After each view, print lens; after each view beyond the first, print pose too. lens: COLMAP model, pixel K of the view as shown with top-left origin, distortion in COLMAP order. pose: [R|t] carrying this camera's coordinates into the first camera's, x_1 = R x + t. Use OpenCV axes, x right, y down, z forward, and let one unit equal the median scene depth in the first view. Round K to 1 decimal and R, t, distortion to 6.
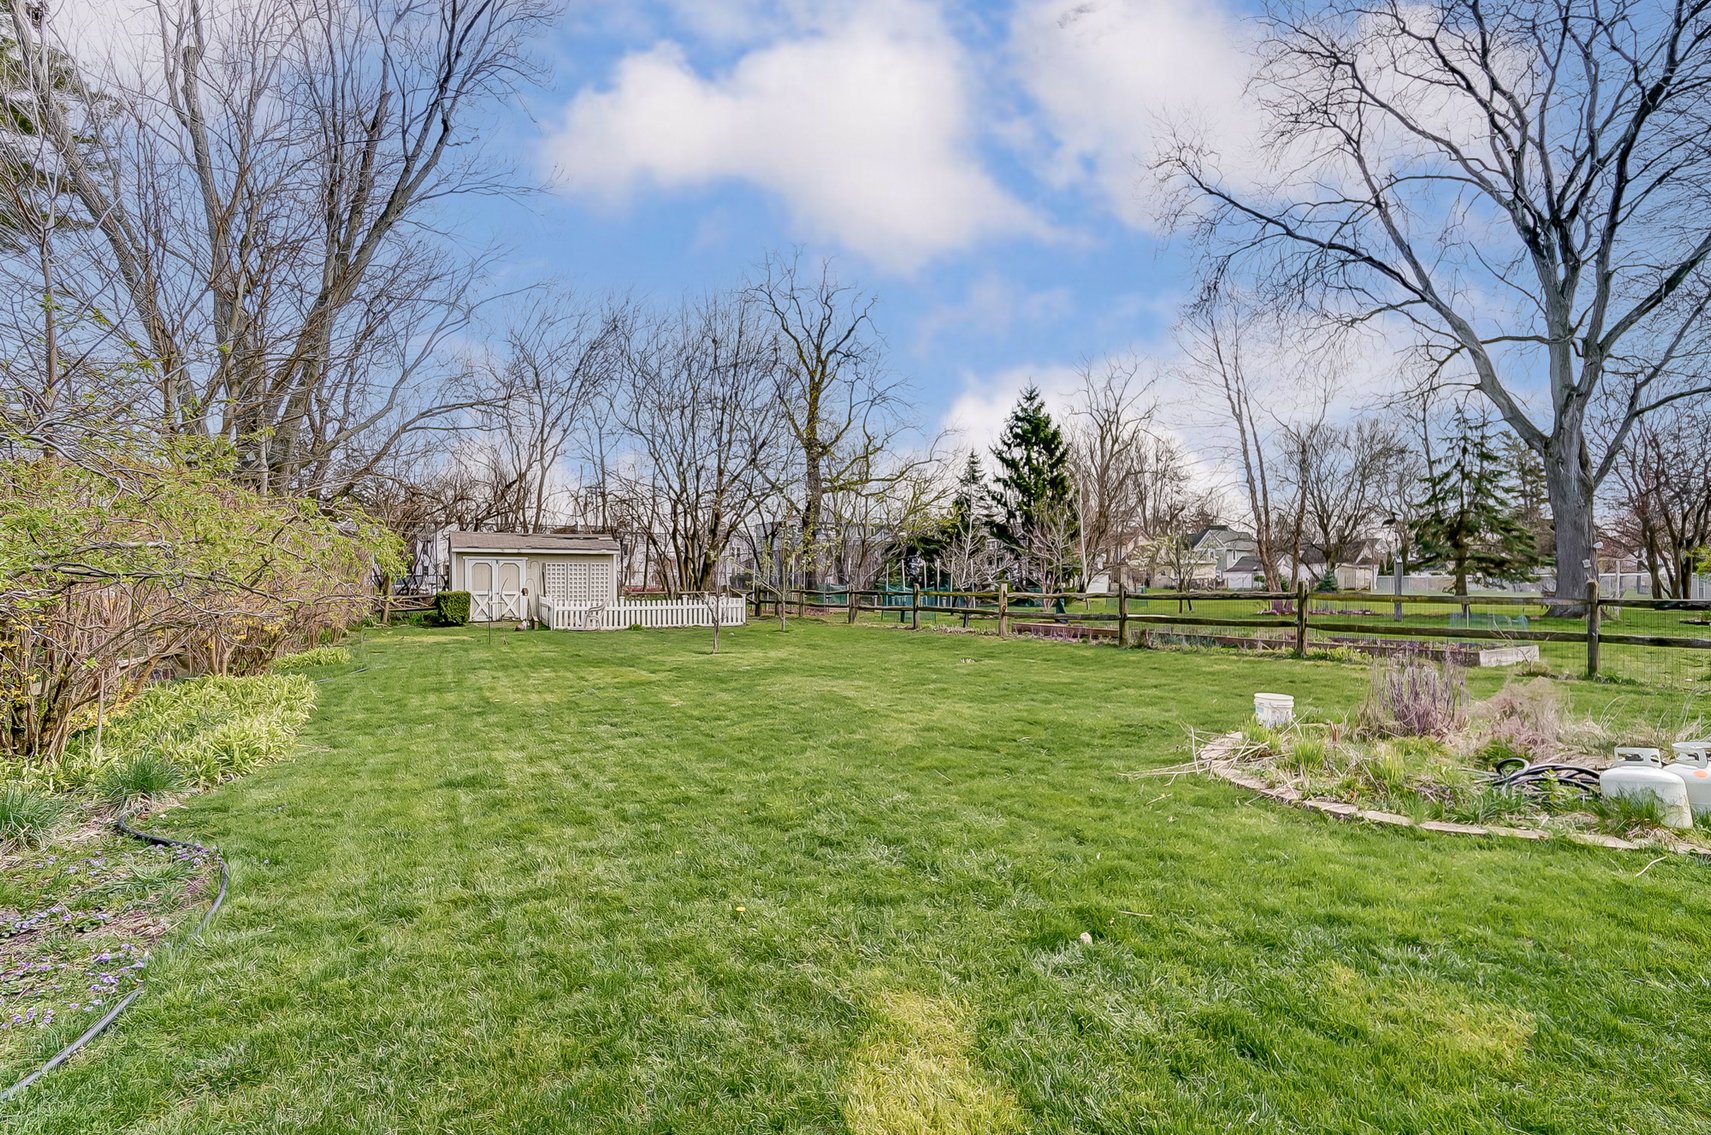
lens RADIAL K [[796.2, 0, 851.8], [0, 796.2, 579.8], [0, 0, 1]] dist [-0.057812, 0.017098]
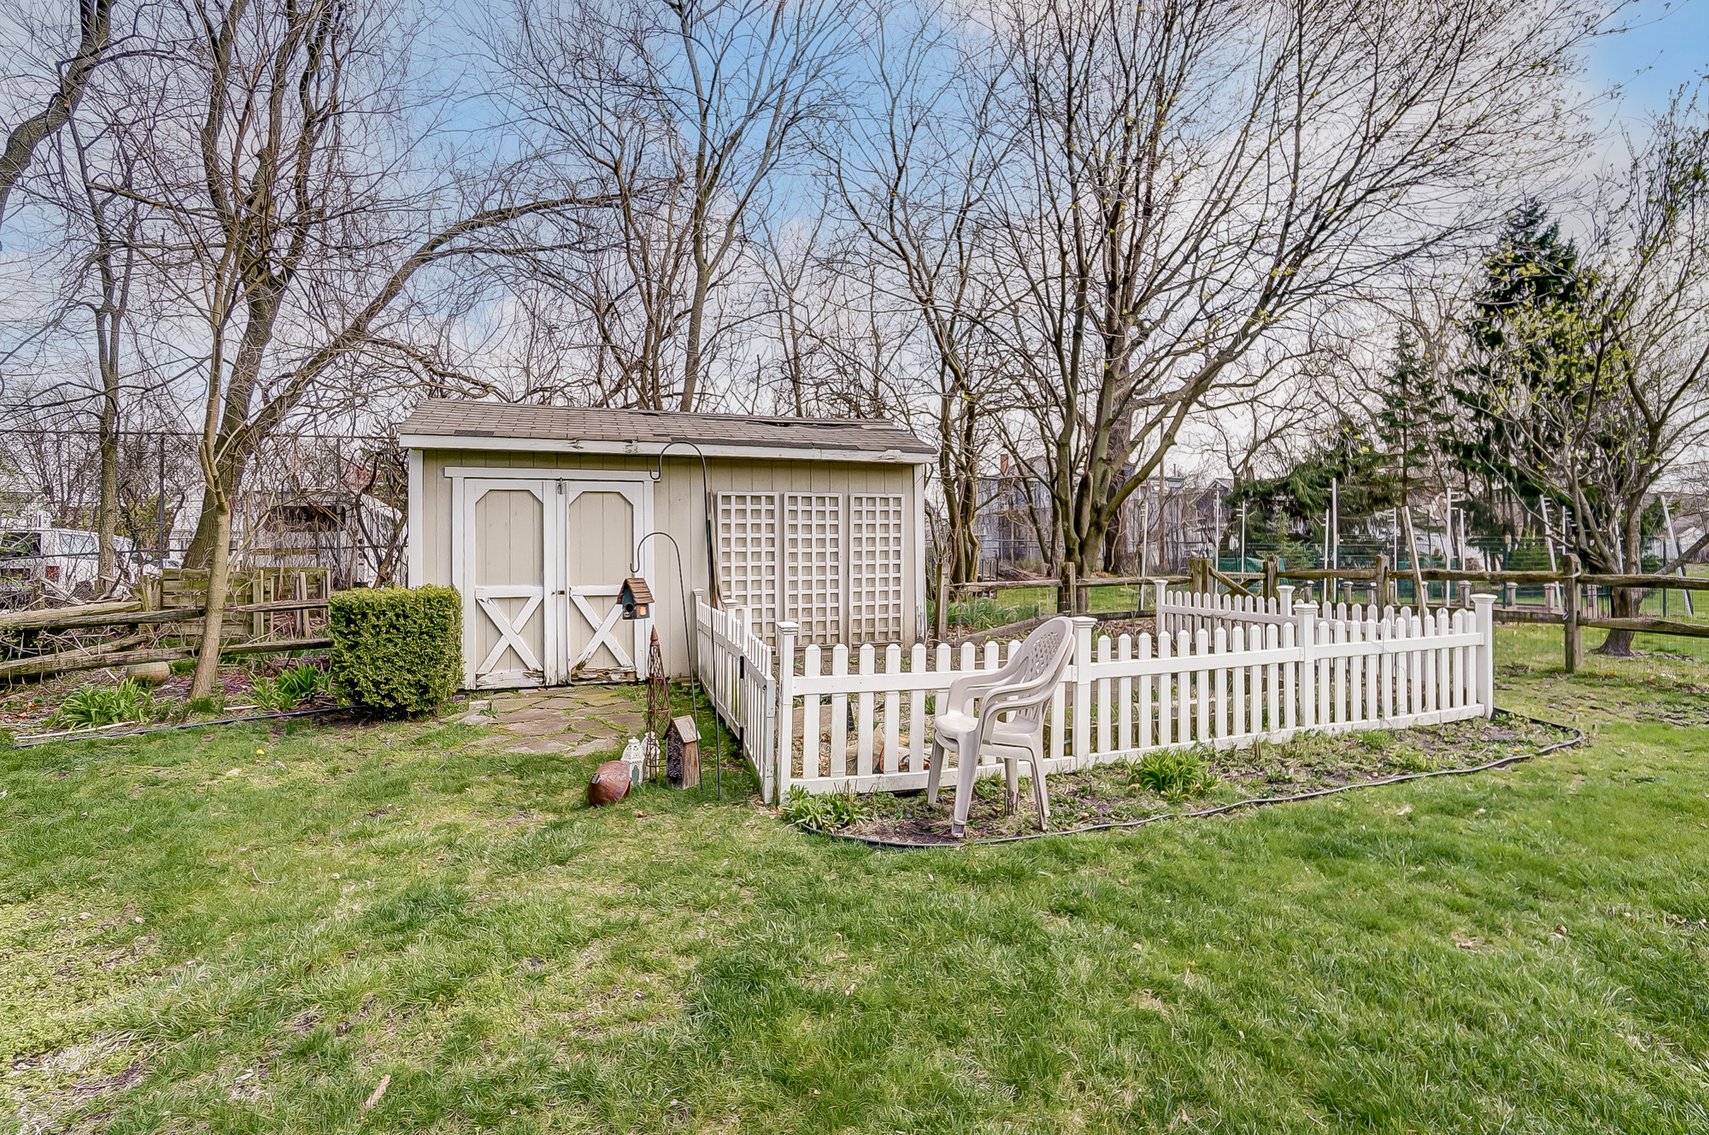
lens RADIAL K [[795.3, 0, 850.9], [0, 795.3, 579.8], [0, 0, 1]] dist [-0.057812, 0.017098]
pose [[0.983889, -0.003212, -0.178753, -0.293069], [0.008353, 0.999573, 0.028016, 0.005340], [0.178587, -0.029058, 0.983495, 0.734942]]
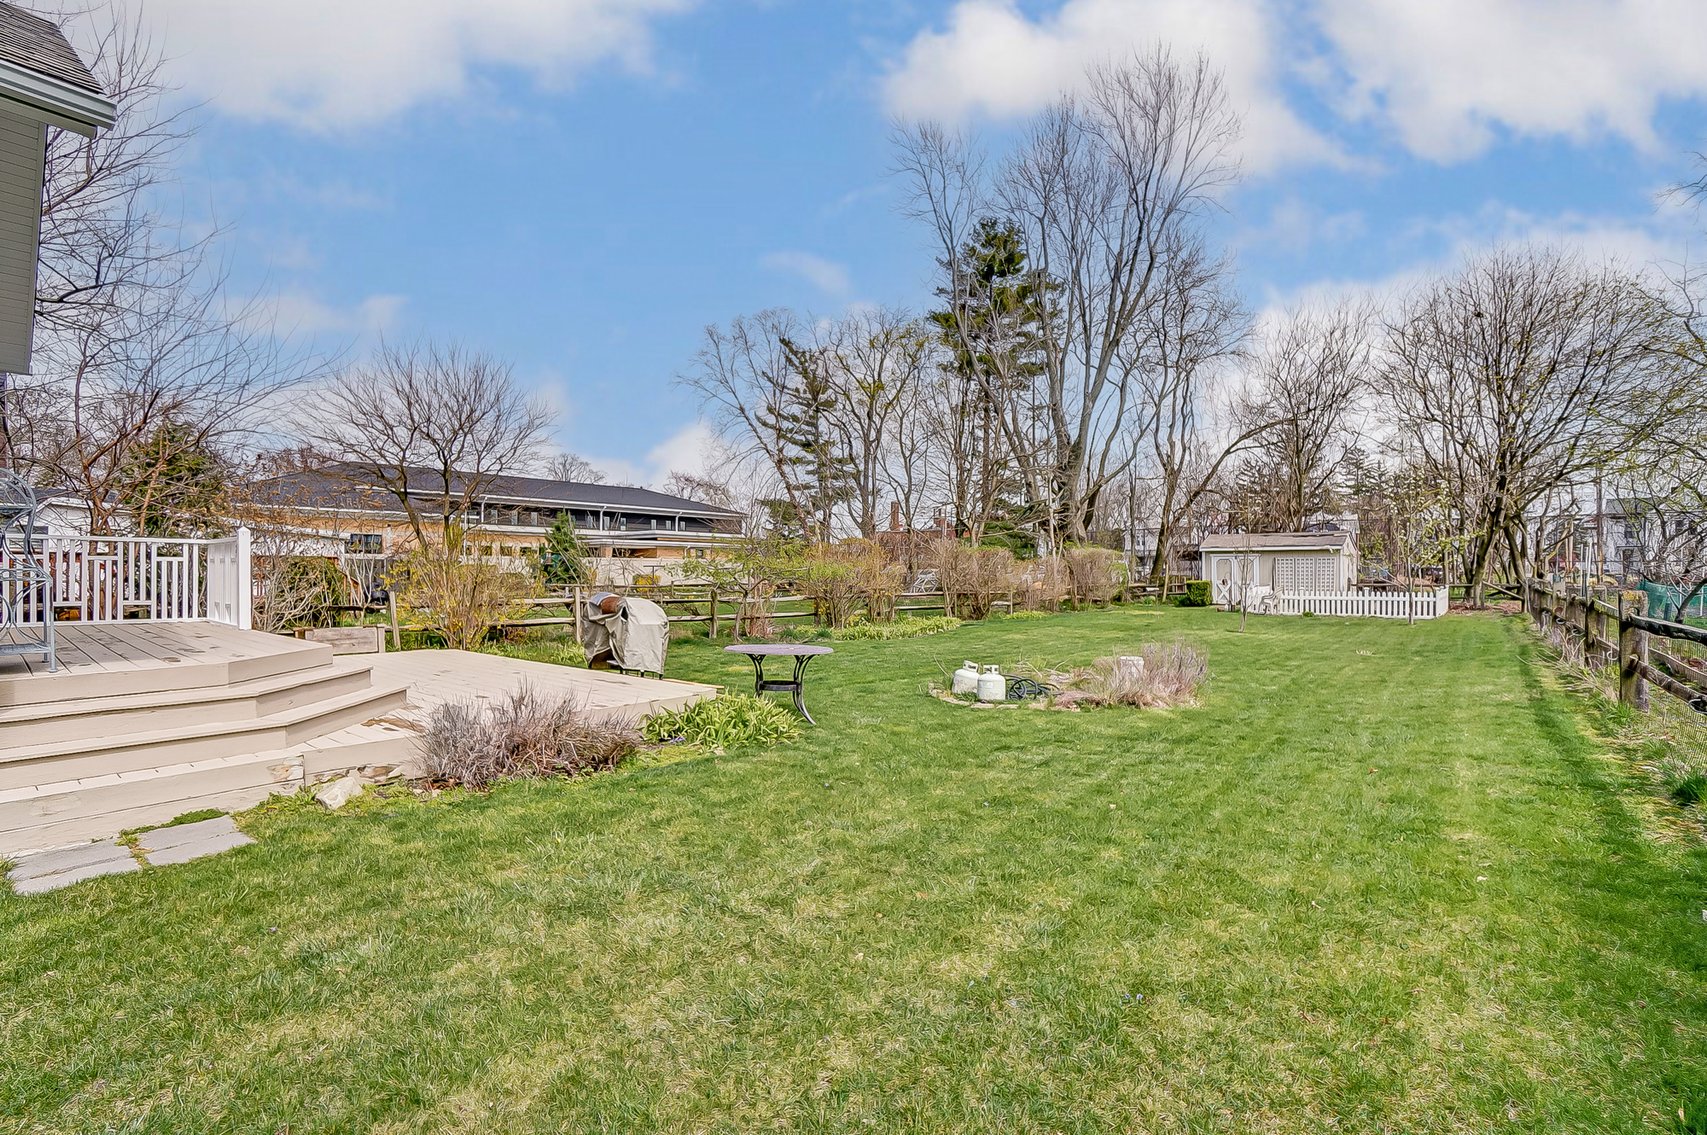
lens RADIAL K [[794.4, 0, 849.9], [0, 794.4, 579.8], [0, 0, 1]] dist [-0.057812, 0.017098]
pose [[0.360136, 0.014395, -0.932789, 0.501768], [-0.003786, 0.999895, 0.013969, -0.002600], [0.932892, -0.001499, 0.360152, -0.028730]]
